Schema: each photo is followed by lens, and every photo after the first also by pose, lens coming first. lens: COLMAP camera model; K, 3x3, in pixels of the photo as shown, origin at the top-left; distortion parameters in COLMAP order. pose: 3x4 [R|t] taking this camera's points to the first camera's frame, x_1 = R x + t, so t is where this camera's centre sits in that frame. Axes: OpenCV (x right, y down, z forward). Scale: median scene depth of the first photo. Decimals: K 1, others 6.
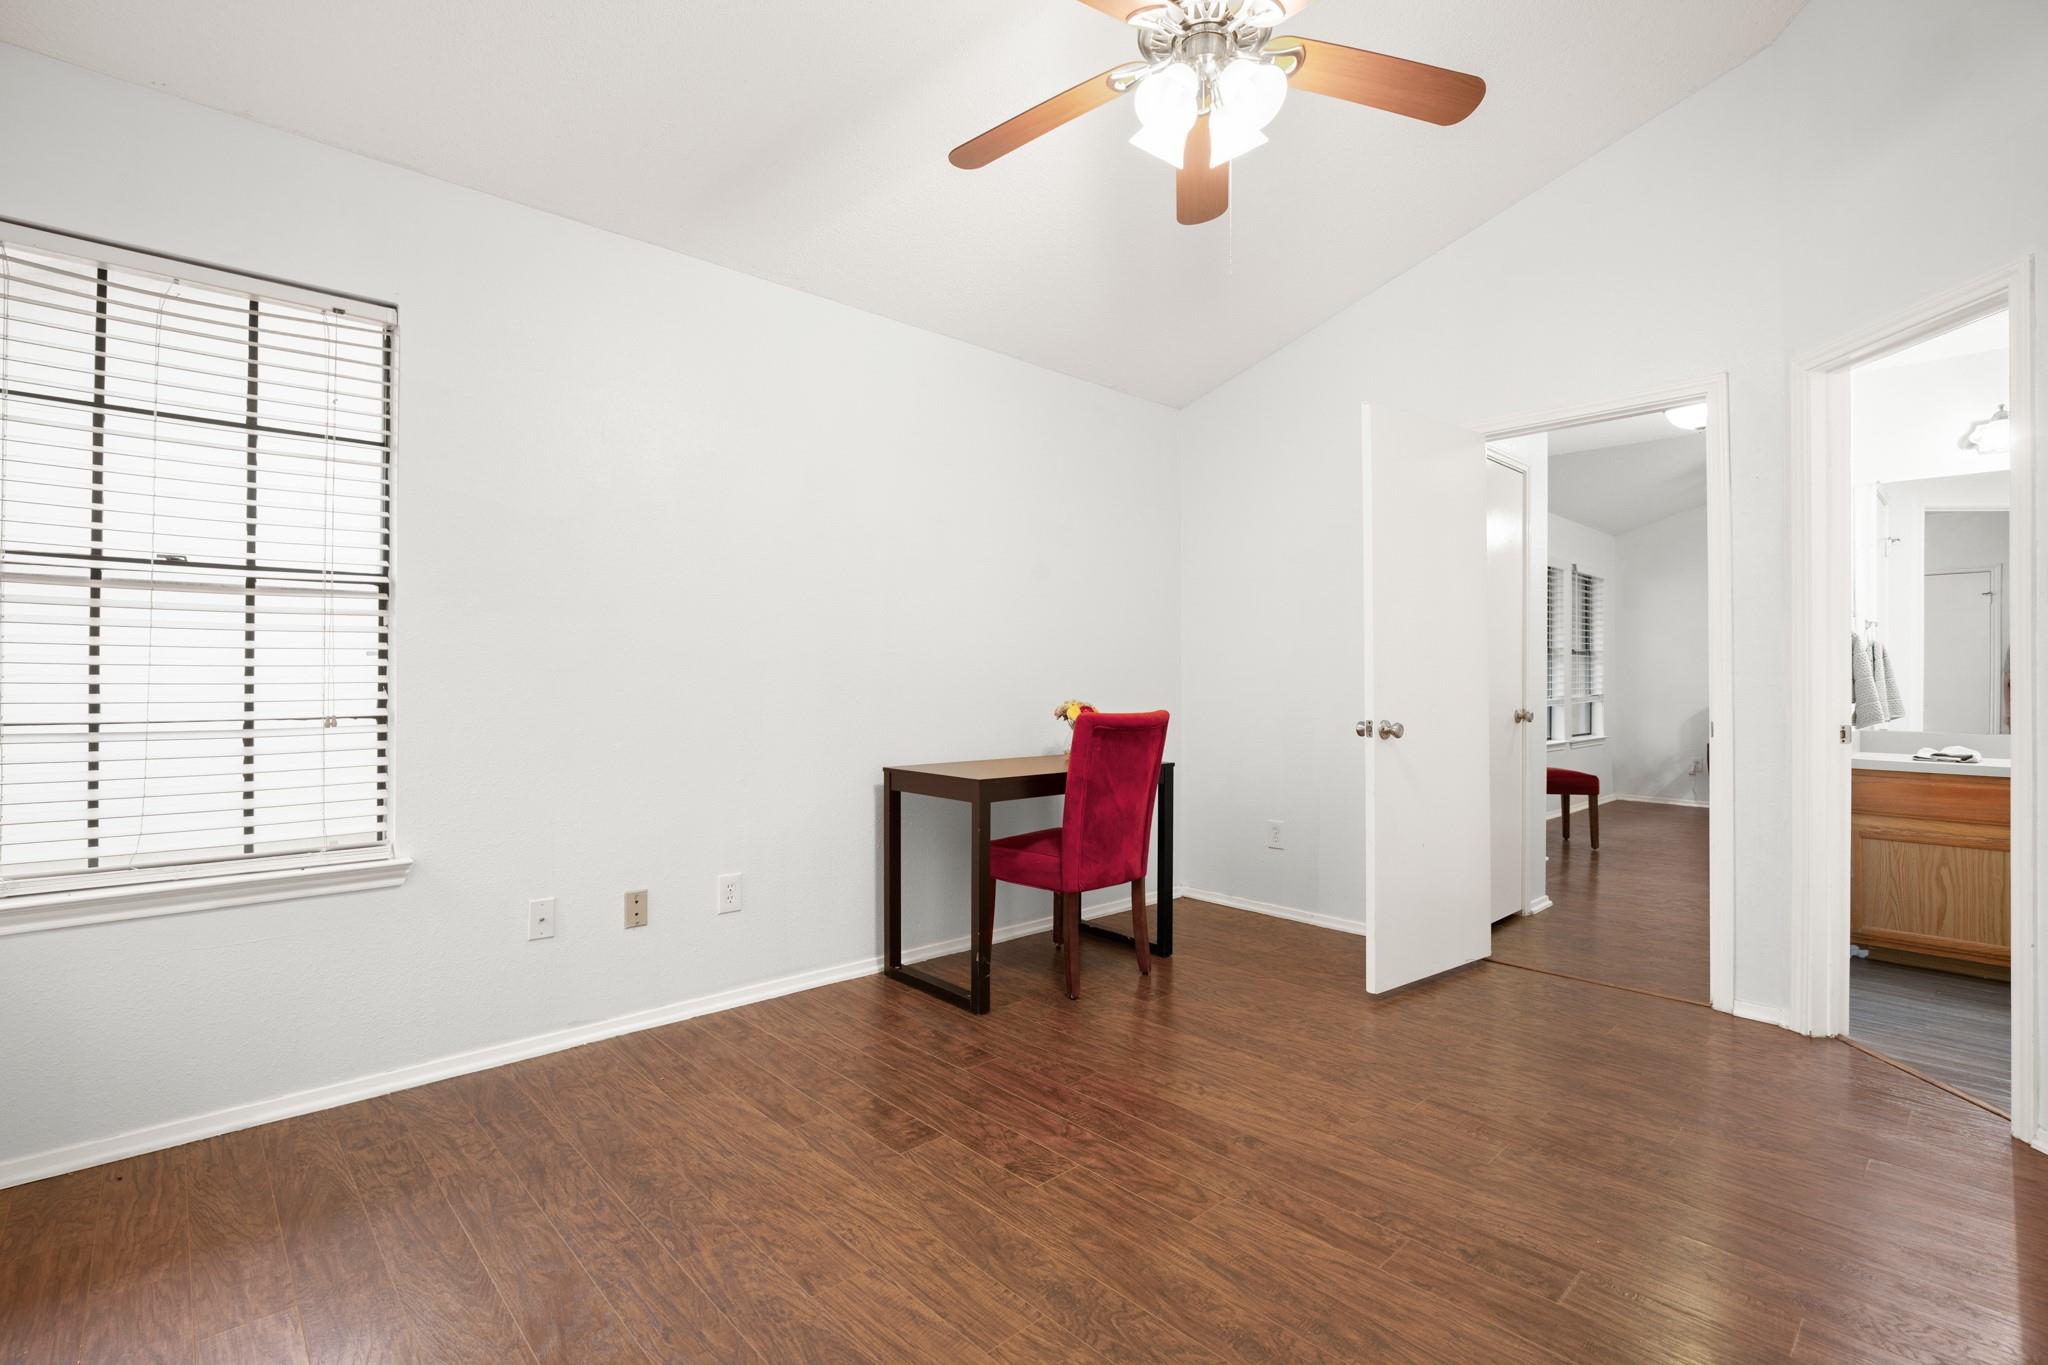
lens RADIAL K [[927.2, 0, 1032.7], [0, 927.2, 689.6], [0, 0, 1]] dist [-0.011825, 0.000332]
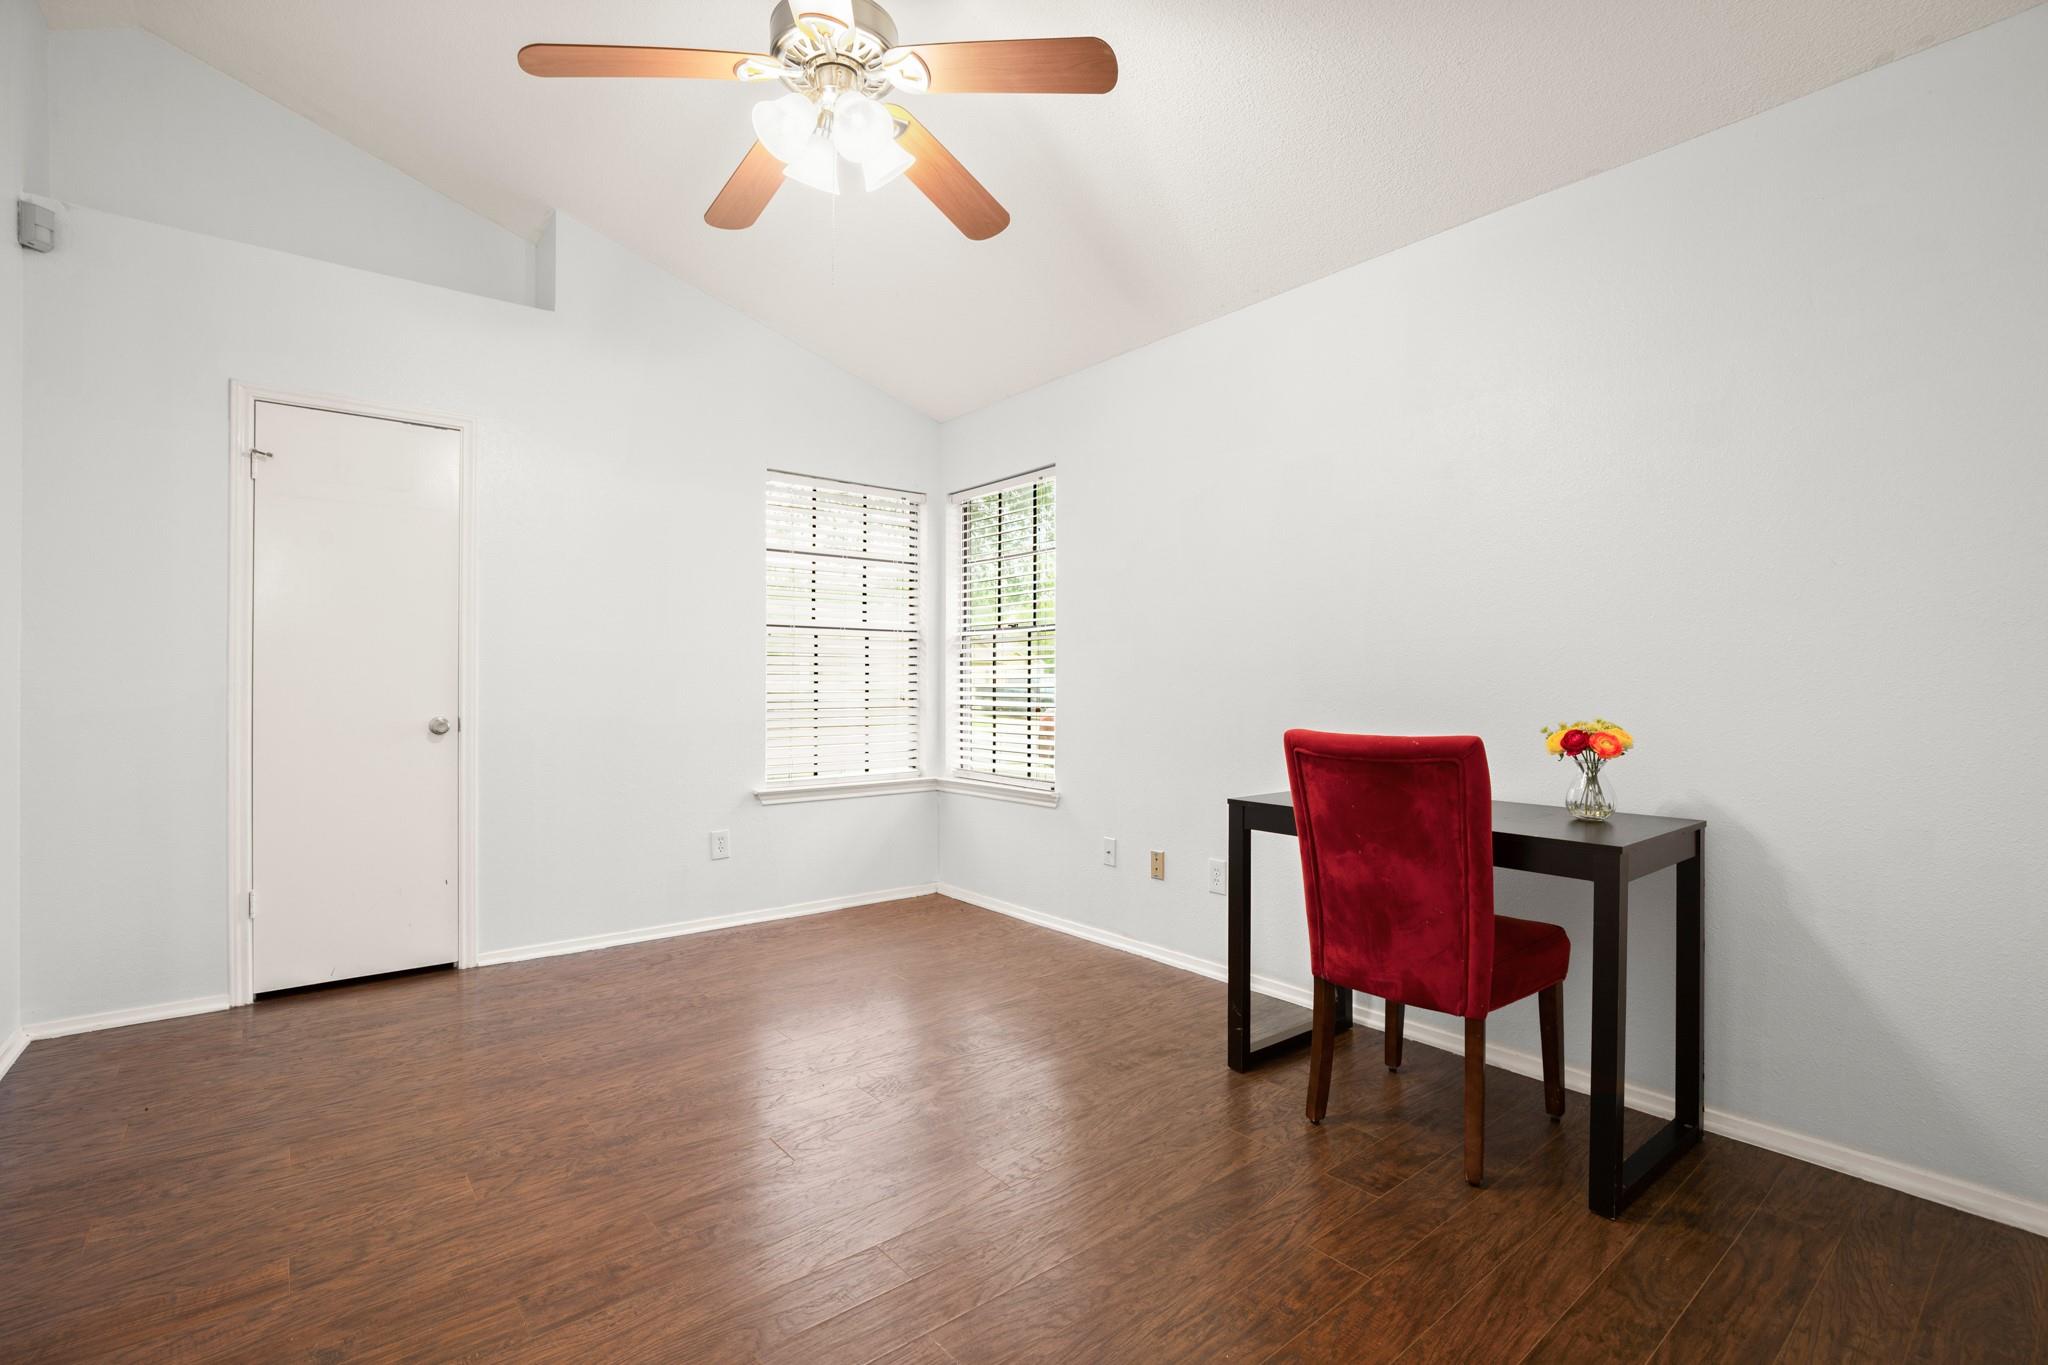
lens RADIAL K [[927.2, 0, 1032.7], [0, 927.2, 689.6], [0, 0, 1]] dist [-0.011825, 0.000332]
pose [[-0.058154, 0.000187, -0.998308, 1.020268], [-0.010094, 0.999949, 0.000775, -0.003979], [0.998257, 0.010122, -0.058149, 1.069069]]
